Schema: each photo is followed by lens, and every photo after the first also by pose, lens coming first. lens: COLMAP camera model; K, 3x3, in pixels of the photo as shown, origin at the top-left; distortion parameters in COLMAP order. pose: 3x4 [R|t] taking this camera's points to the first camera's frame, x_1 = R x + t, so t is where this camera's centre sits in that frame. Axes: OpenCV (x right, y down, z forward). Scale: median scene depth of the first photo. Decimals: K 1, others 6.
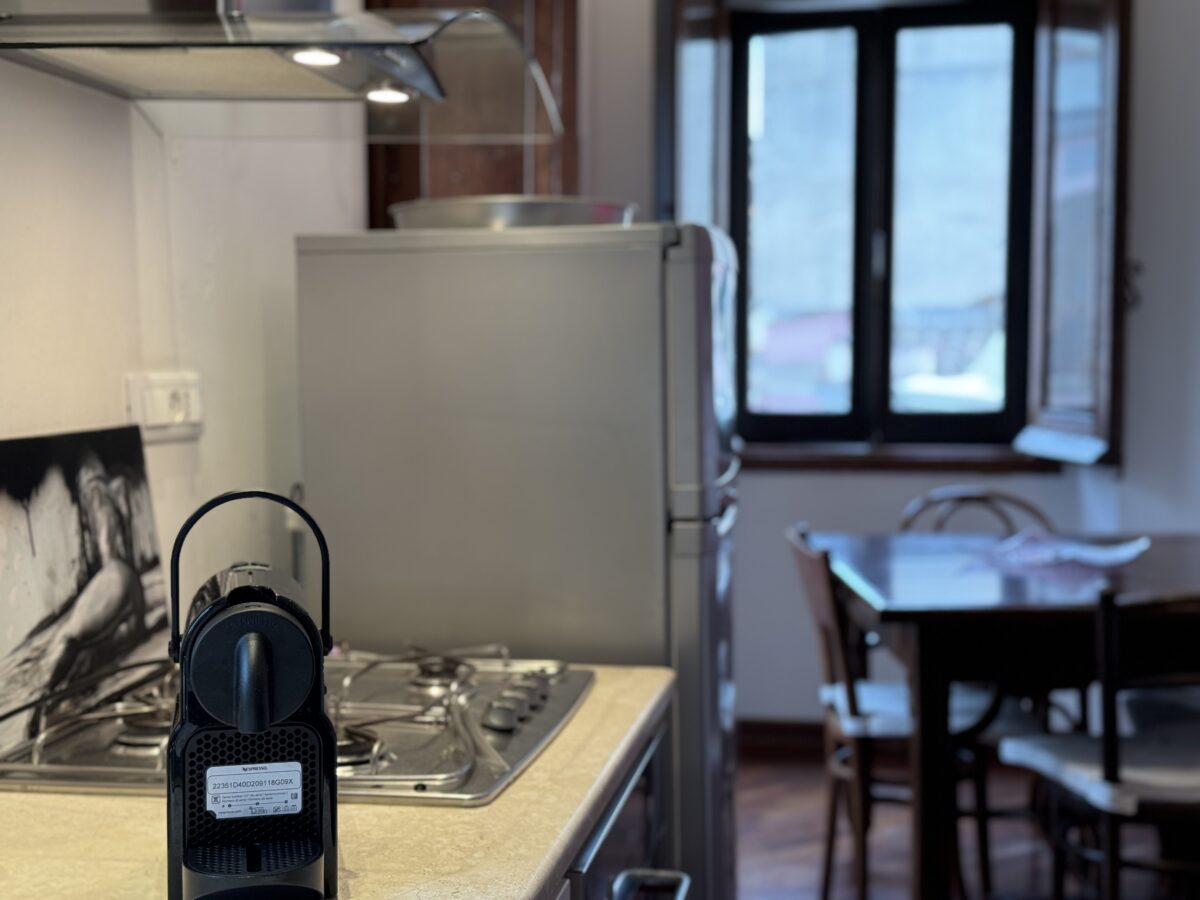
lens RADIAL K [[1651.0, 0, 600.0], [0, 1651.0, 450.0], [0, 0, 1]] dist [0.001424, 0.003113]
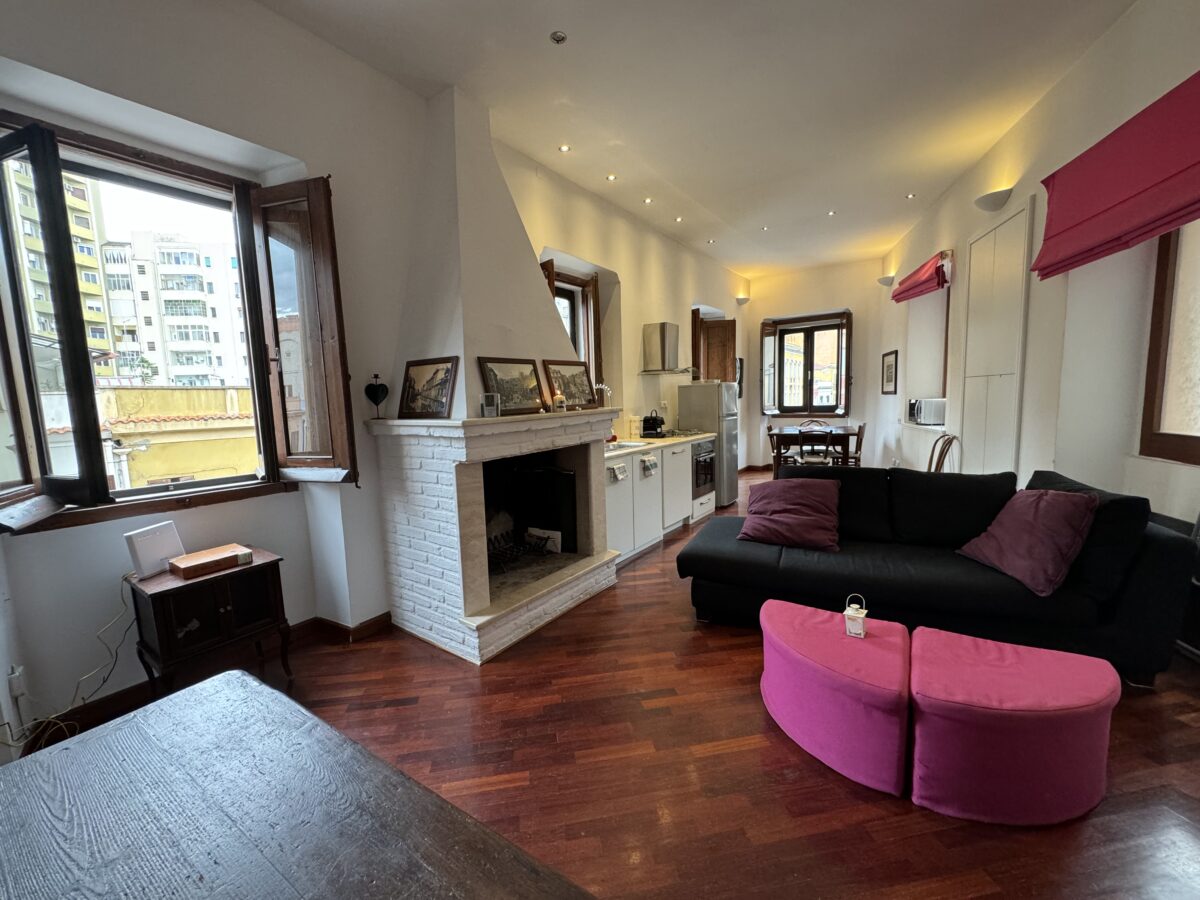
lens RADIAL K [[484.6, 0, 600.0], [0, 484.6, 450.0], [0, 0, 1]] dist [-0.000226, 0.000015]
pose [[0.901997, 0.019293, -0.431311, 0.242924], [0.003963, 0.998589, 0.052956, 0.031262], [0.431724, -0.049475, 0.900648, -0.660986]]
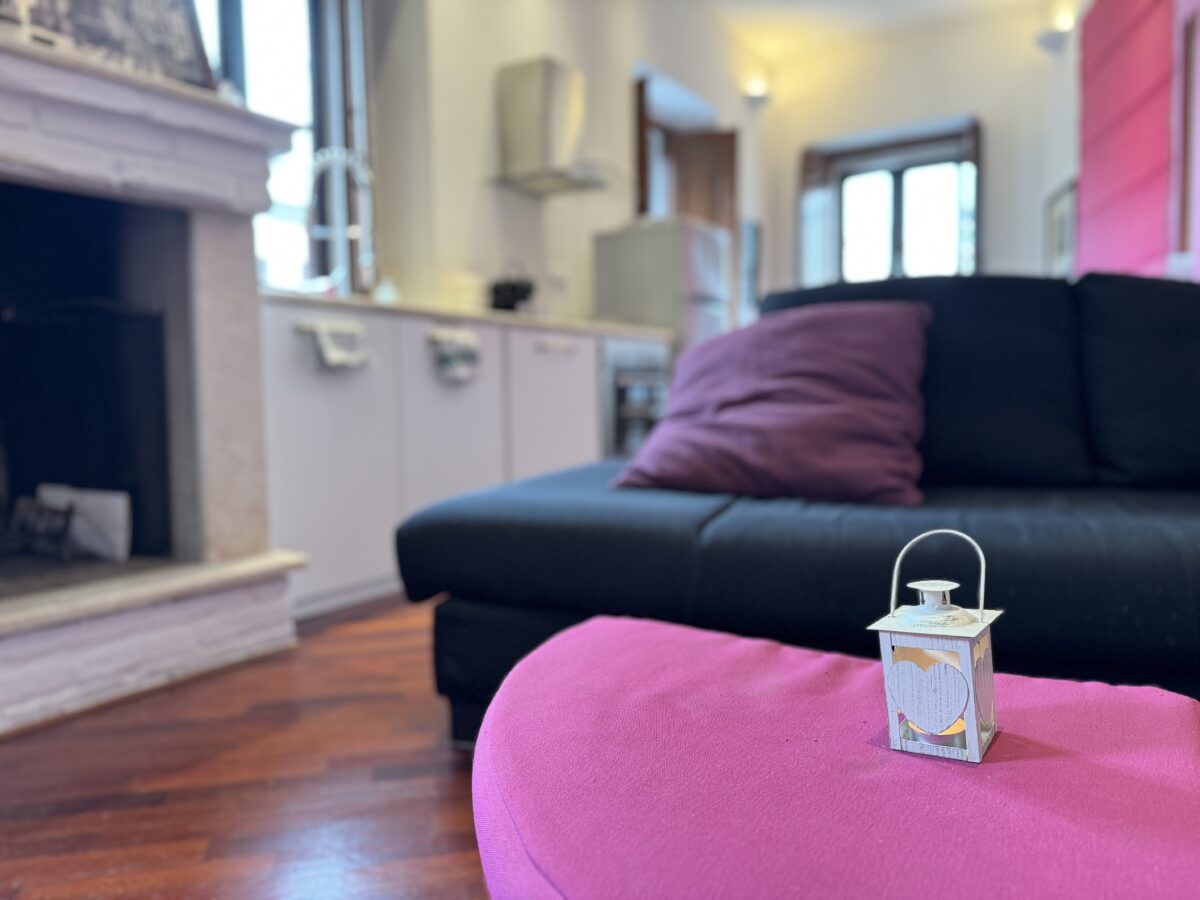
lens RADIAL K [[839.9, 0, 600.0], [0, 839.9, 450.0], [0, 0, 1]] dist [0.085111, -0.102932]
pose [[0.919285, 0.006298, -0.393542, 0.267031], [-0.006669, 0.999978, 0.000425, 0.161705], [0.393536, 0.002234, 0.919306, -0.353413]]
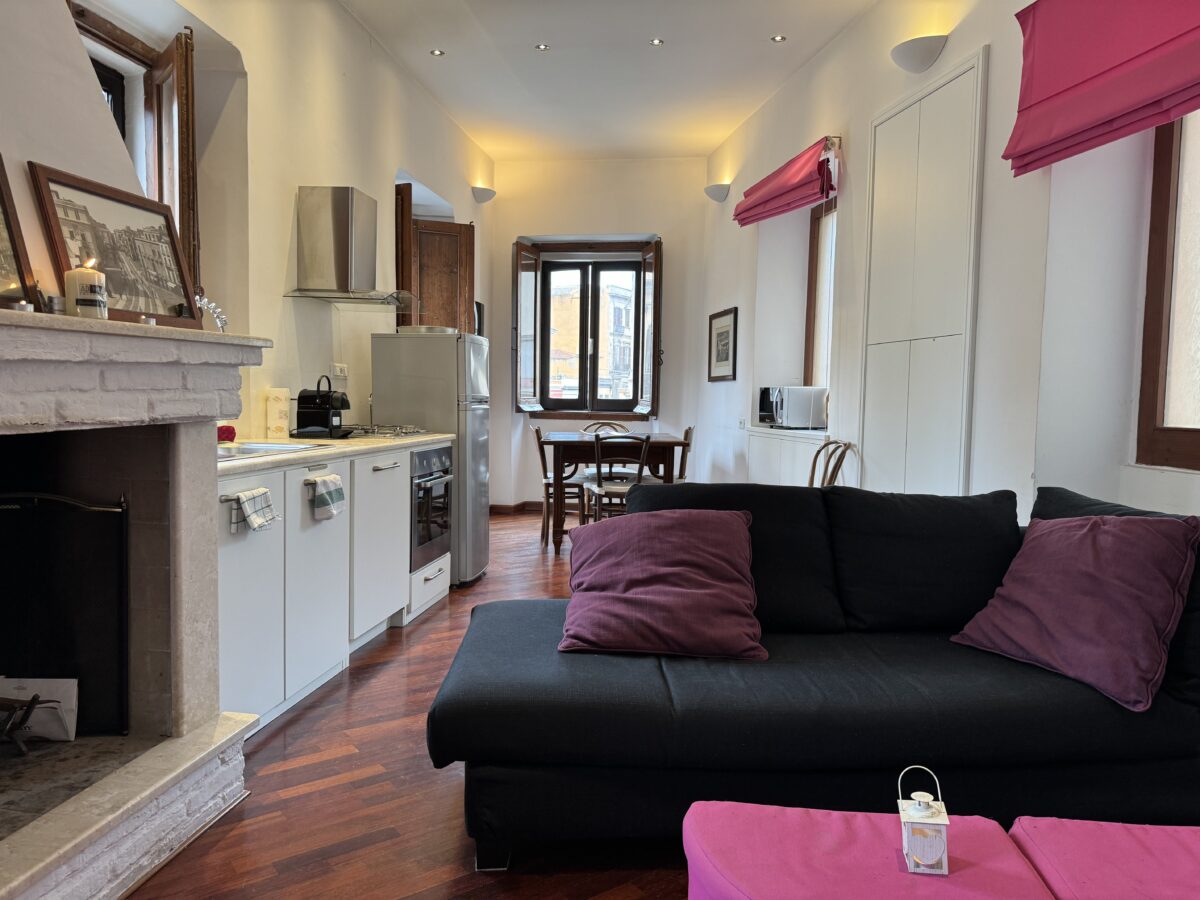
lens RADIAL K [[839.9, 0, 600.0], [0, 839.9, 450.0], [0, 0, 1]] dist [0.085111, -0.102932]
pose [[0.999372, 0.014901, 0.032161, 0.143011], [-0.014975, 0.999886, 0.002043, 0.064924], [-0.032127, -0.002524, 0.999481, -0.504044]]
